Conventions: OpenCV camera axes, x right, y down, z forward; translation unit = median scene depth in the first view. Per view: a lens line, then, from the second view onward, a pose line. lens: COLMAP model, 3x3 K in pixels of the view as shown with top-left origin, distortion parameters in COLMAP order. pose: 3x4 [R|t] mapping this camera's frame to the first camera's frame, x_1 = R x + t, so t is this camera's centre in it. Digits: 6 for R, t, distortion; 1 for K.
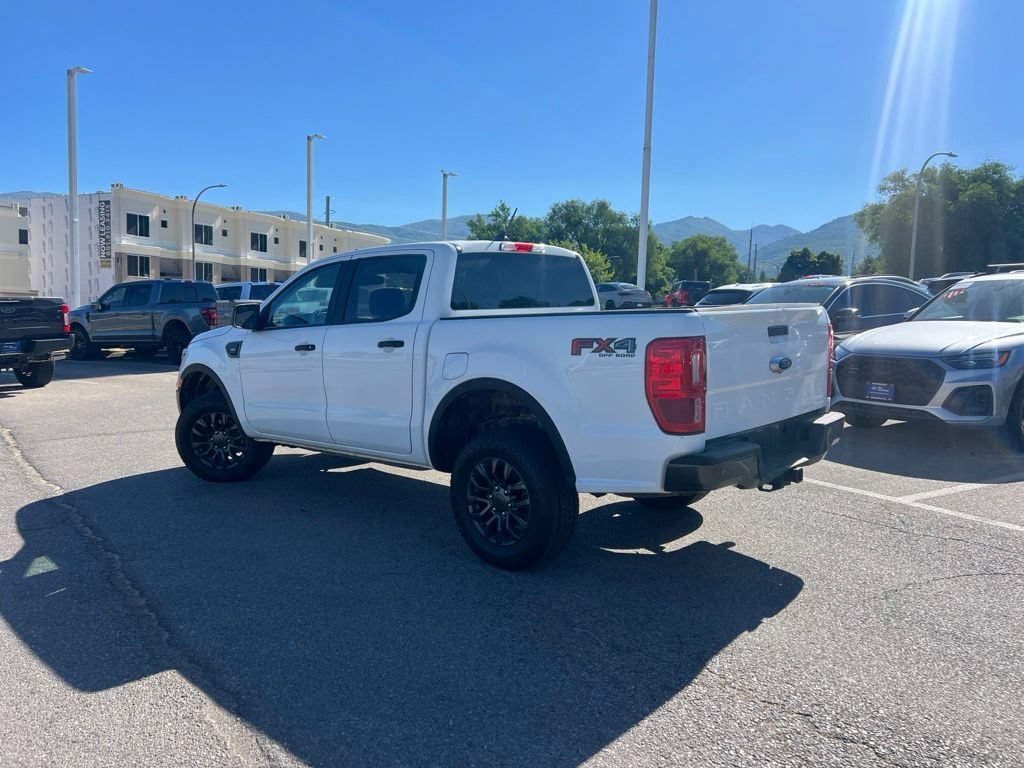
lens RADIAL K [[780.9, 0, 512.0], [0, 780.9, 384.0], [0, 0, 1]] dist [0.066073, -0.084829]
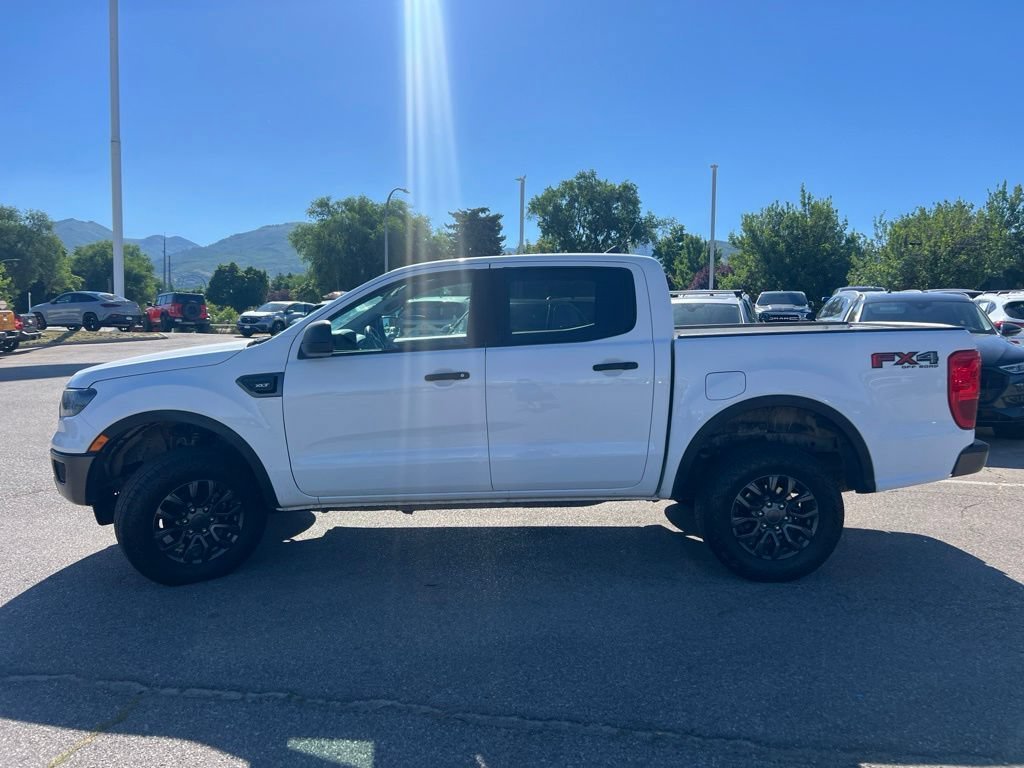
lens RADIAL K [[782.1, 0, 517.1], [0, 782.1, 383.4], [0, 0, 1]] dist [0.061359, -0.077882]
pose [[0.732389, -0.051949, 0.678901, -0.137301], [0.064757, 0.997880, 0.006498, -0.007272], [-0.677800, 0.039204, 0.734201, 0.068750]]
